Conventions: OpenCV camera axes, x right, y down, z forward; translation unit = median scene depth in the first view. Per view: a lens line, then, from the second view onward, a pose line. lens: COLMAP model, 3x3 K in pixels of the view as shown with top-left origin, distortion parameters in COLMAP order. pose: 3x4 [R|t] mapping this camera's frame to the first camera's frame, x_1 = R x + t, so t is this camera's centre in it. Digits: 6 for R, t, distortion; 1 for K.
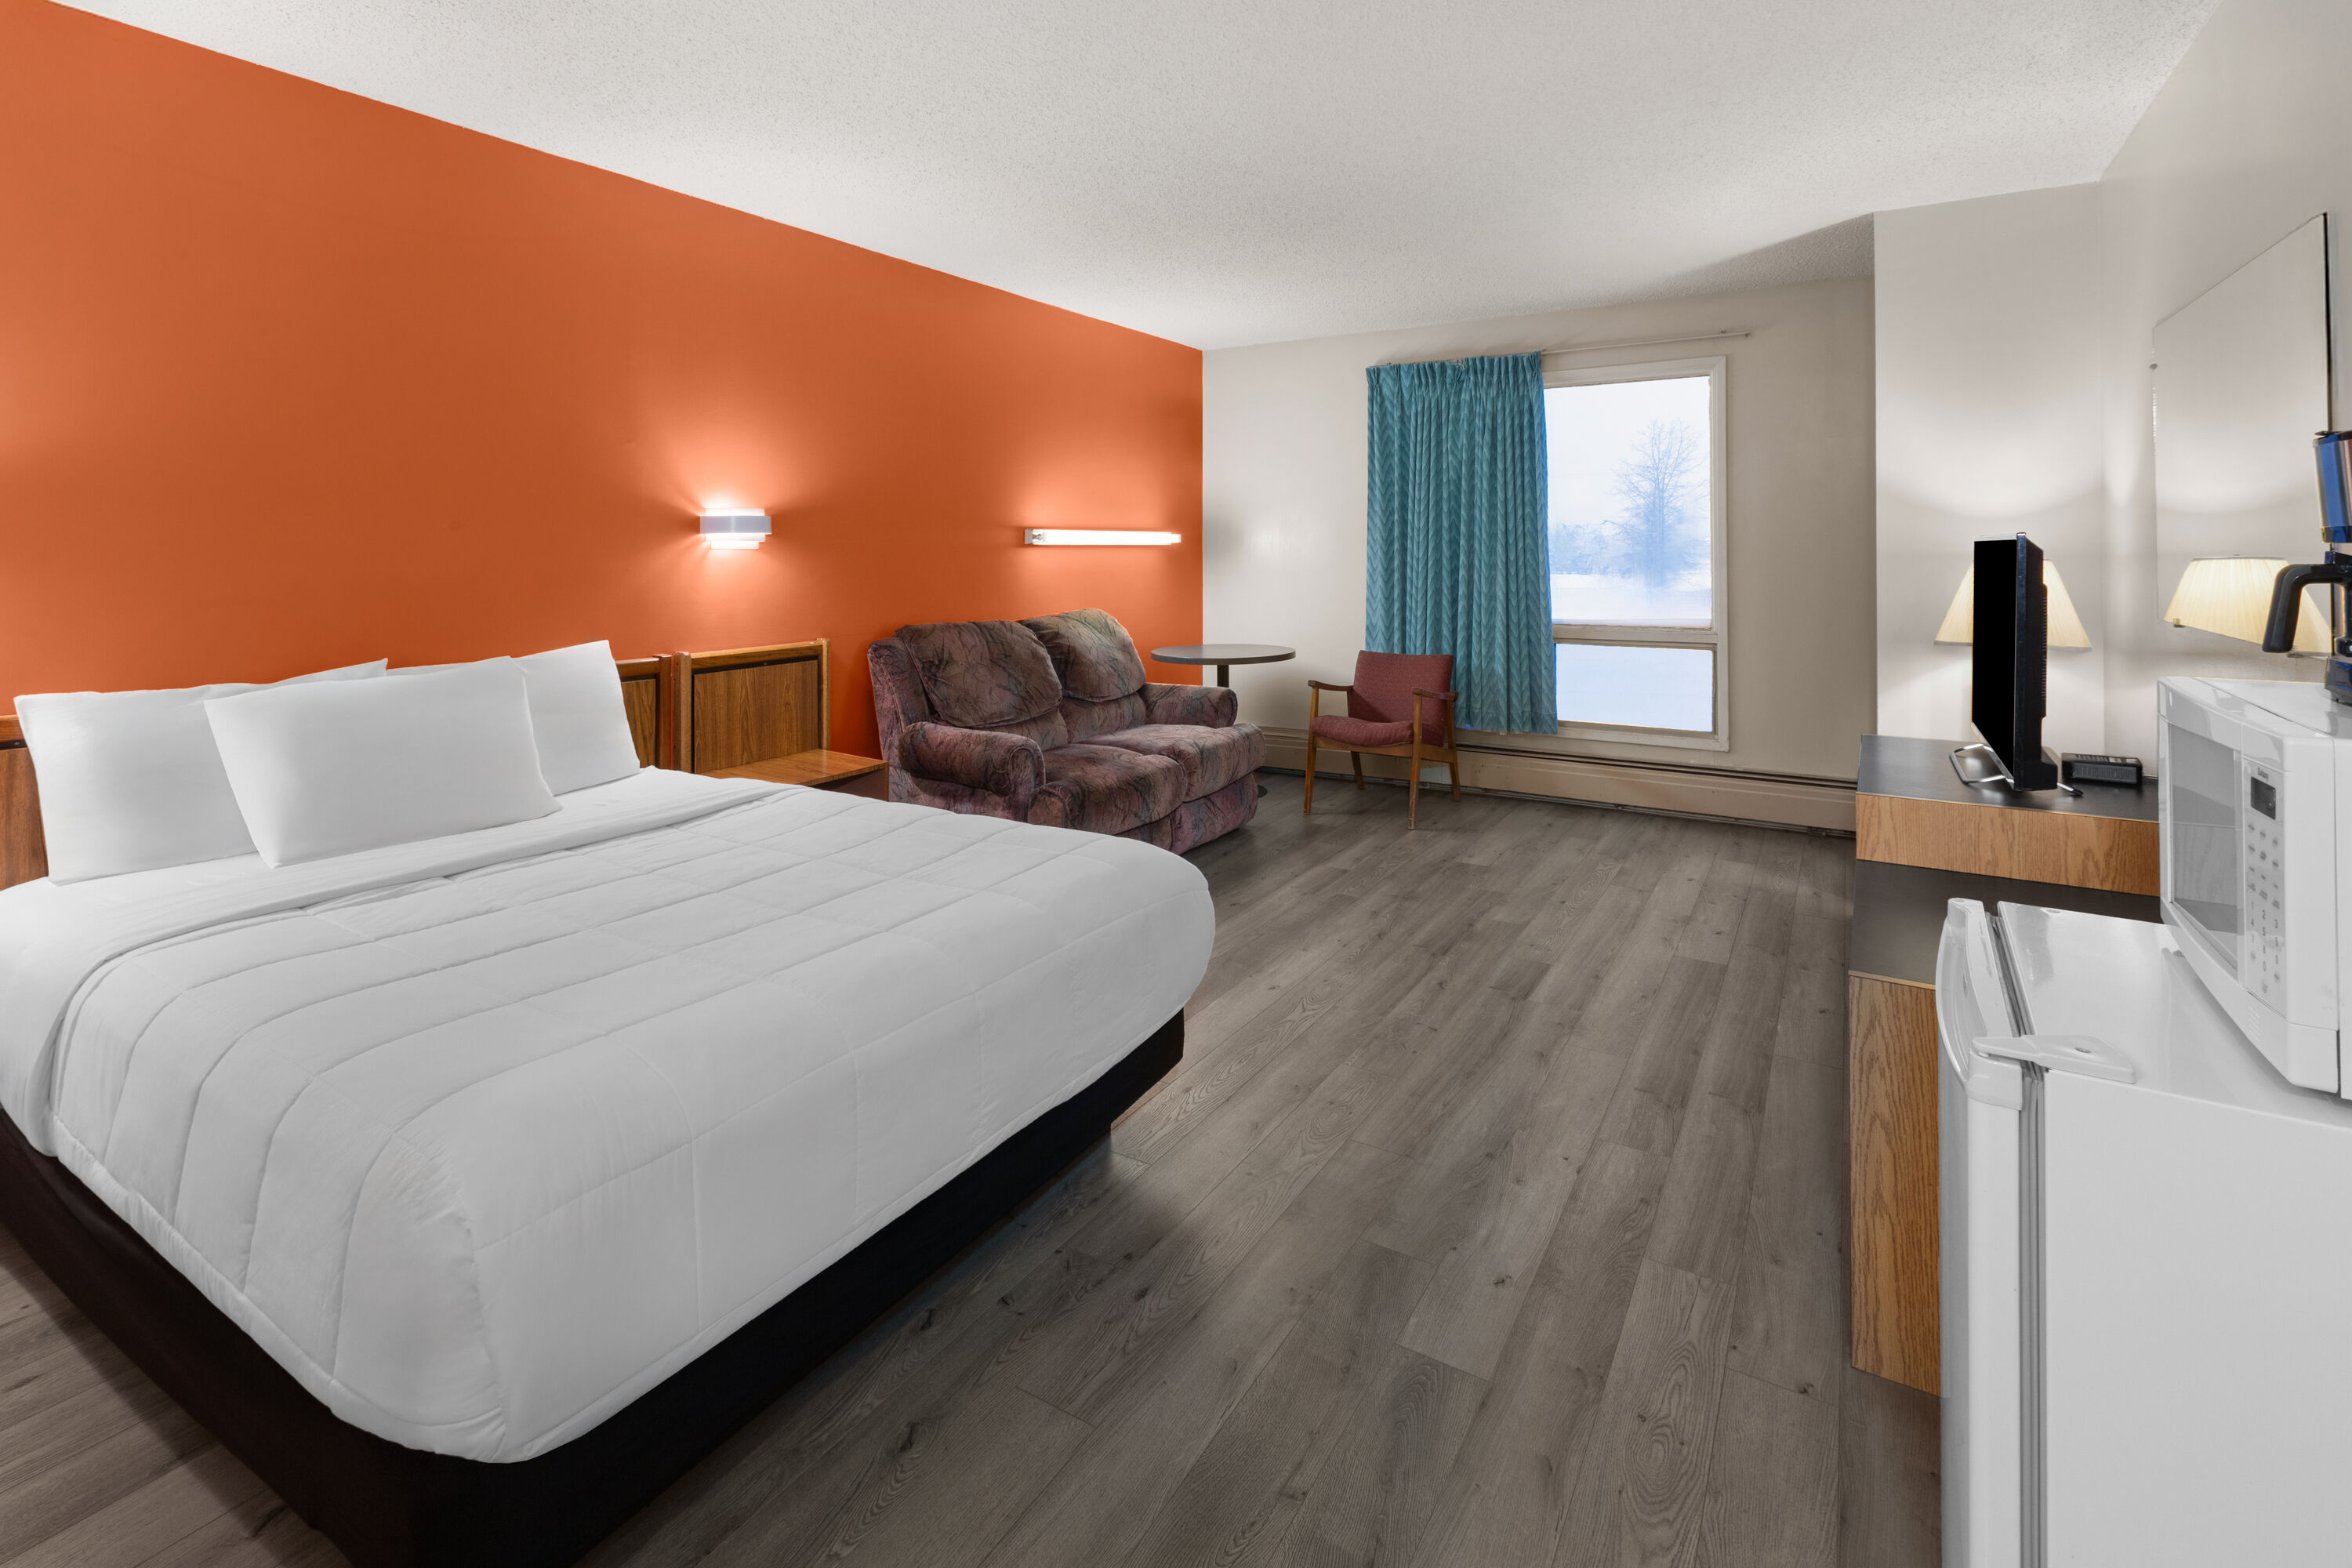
lens RADIAL K [[1046.5, 0, 1176.0], [0, 1046.5, 784.0], [0, 0, 1]] dist [0.000440, 0.000004]
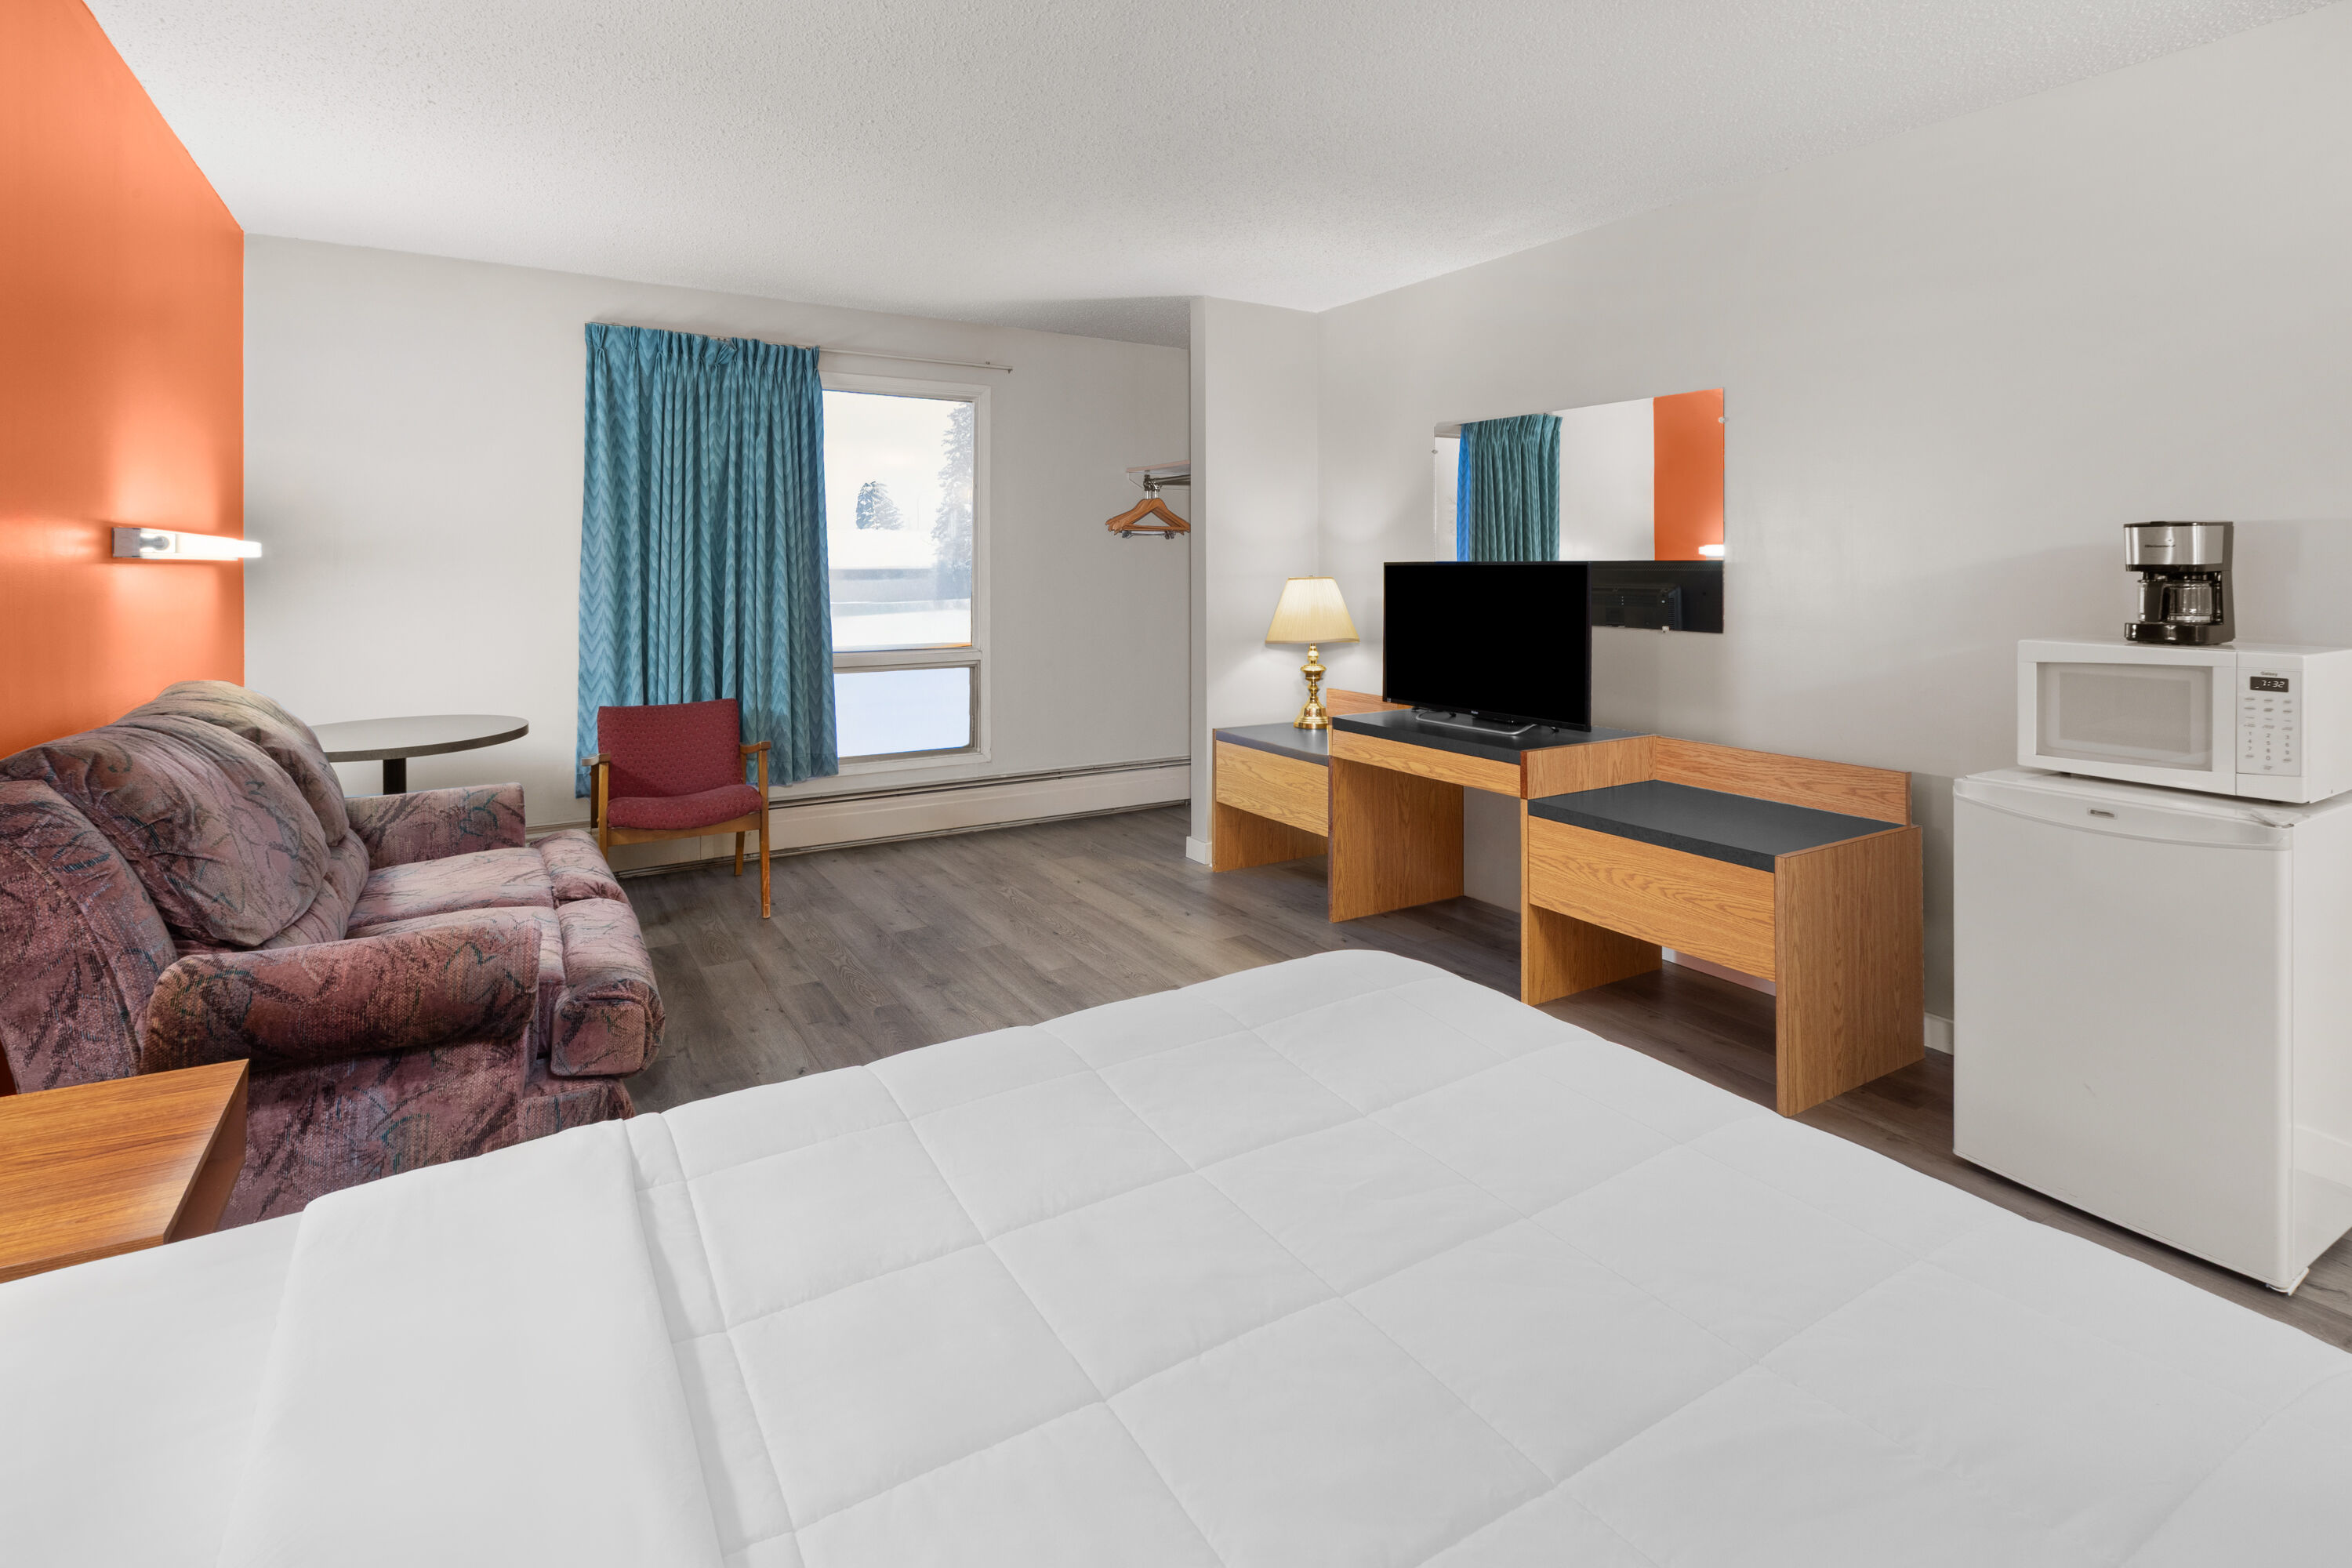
lens RADIAL K [[1102.1, 0, 1187.2], [0, 1102.1, 770.0], [0, 0, 1]] dist [-0.001013, 0.000021]
pose [[0.421738, -0.161132, 0.892286, -0.397536], [0.199967, 0.976382, 0.081804, -0.075010], [-0.884393, 0.143928, 0.443998, 0.348518]]
